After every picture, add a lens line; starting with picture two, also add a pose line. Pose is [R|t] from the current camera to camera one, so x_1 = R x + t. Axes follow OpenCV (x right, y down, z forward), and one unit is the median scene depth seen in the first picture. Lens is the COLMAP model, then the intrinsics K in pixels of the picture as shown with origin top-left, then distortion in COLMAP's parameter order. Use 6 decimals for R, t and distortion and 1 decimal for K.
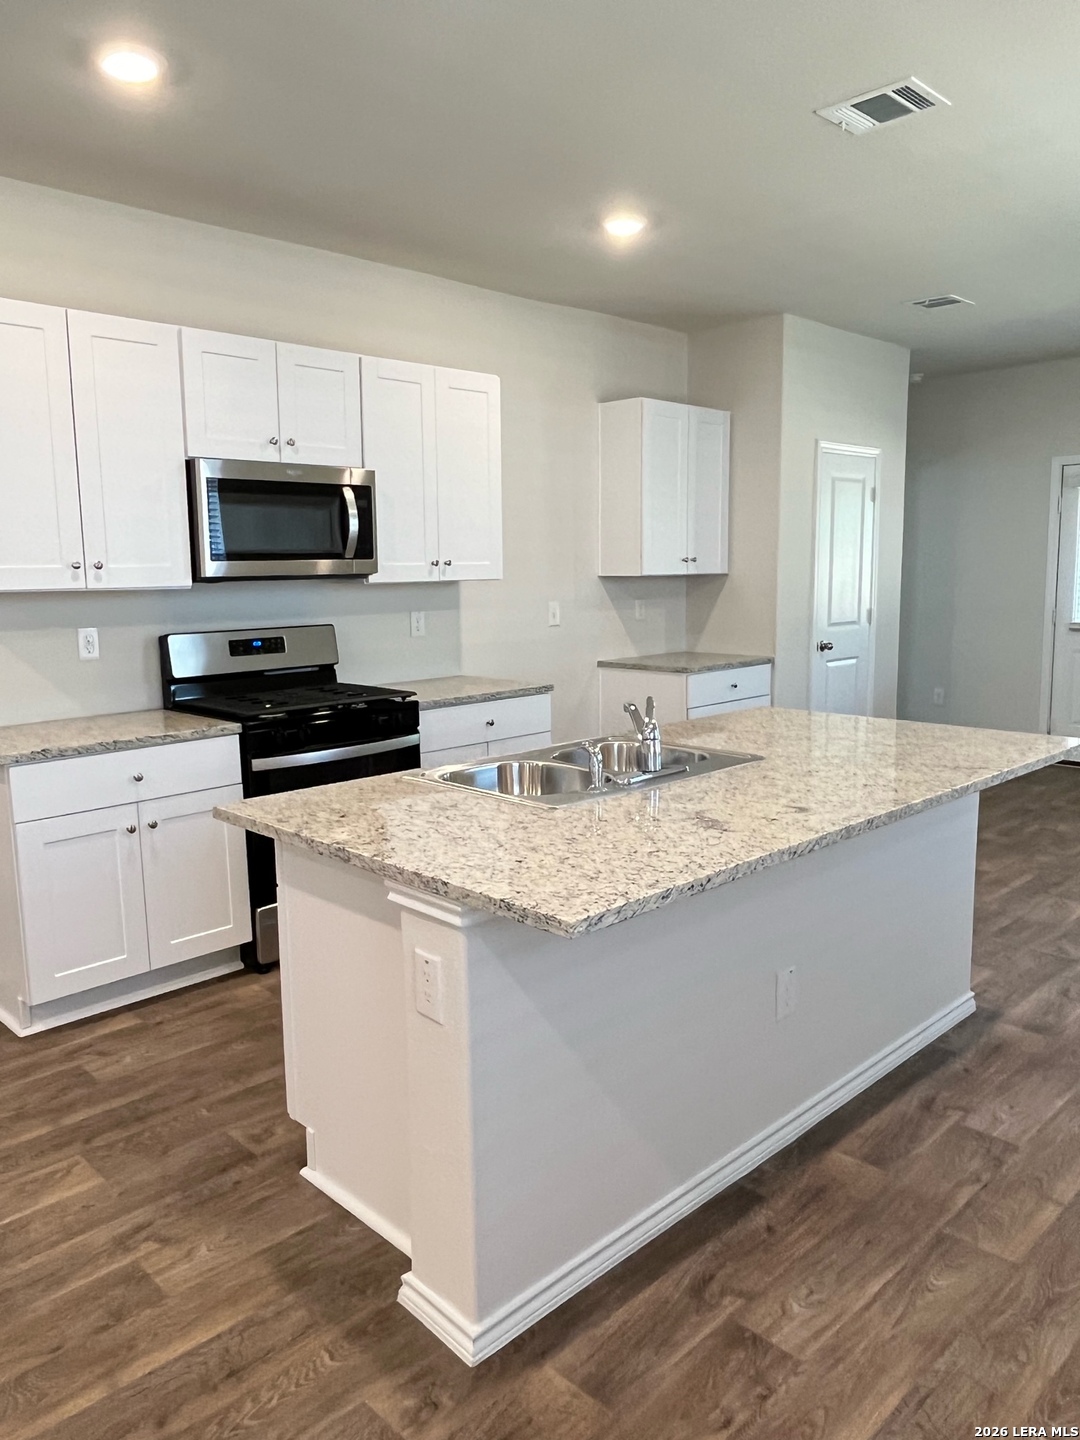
lens RADIAL K [[1066.6, 0, 537.2], [0, 1066.6, 719.0], [0, 0, 1]] dist [-0.013080, -0.007467]
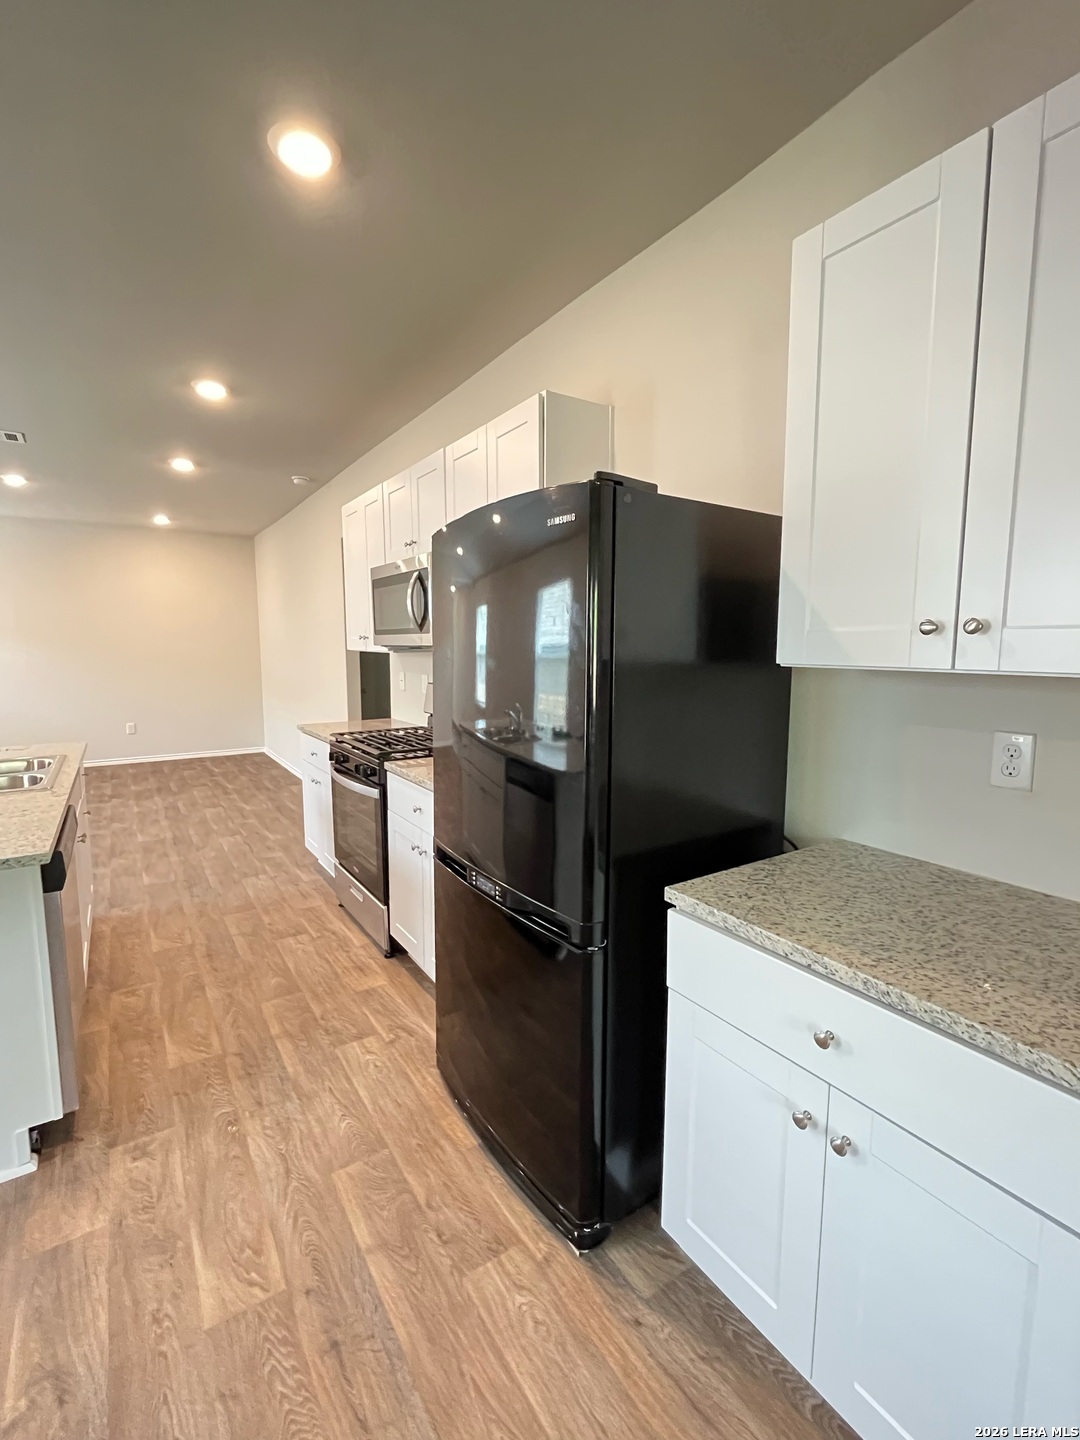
lens RADIAL K [[627.6, 0, 538.2], [0, 627.6, 728.6], [0, 0, 1]] dist [-0.011694, 0.000313]
pose [[-0.190210, 0.137079, -0.972126, 0.519606], [-0.140616, 0.976190, 0.165166, -0.193207], [0.971621, 0.168112, -0.166406, 1.376138]]
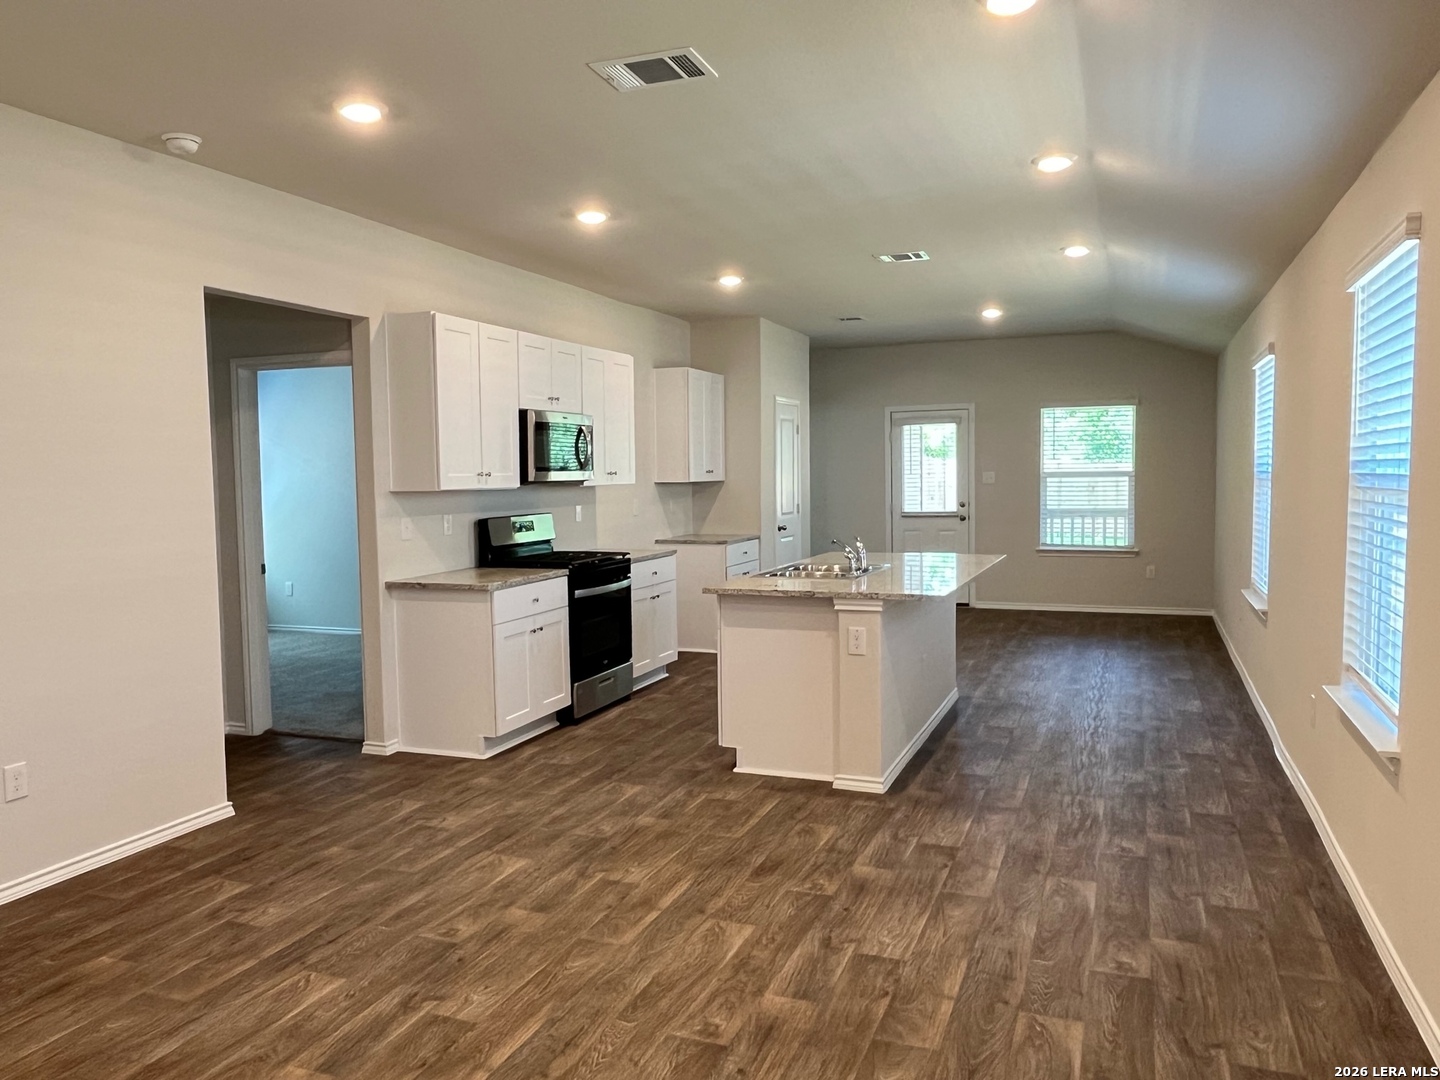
lens RADIAL K [[1066.6, 0, 718.9], [0, 1066.6, 541.9], [0, 0, 1]] dist [-0.013080, -0.007467]
pose [[0.915283, -0.026864, 0.401916, -0.701470], [0.060994, 0.995512, -0.072360, 0.092804], [-0.398168, 0.090745, 0.912813, -0.586047]]
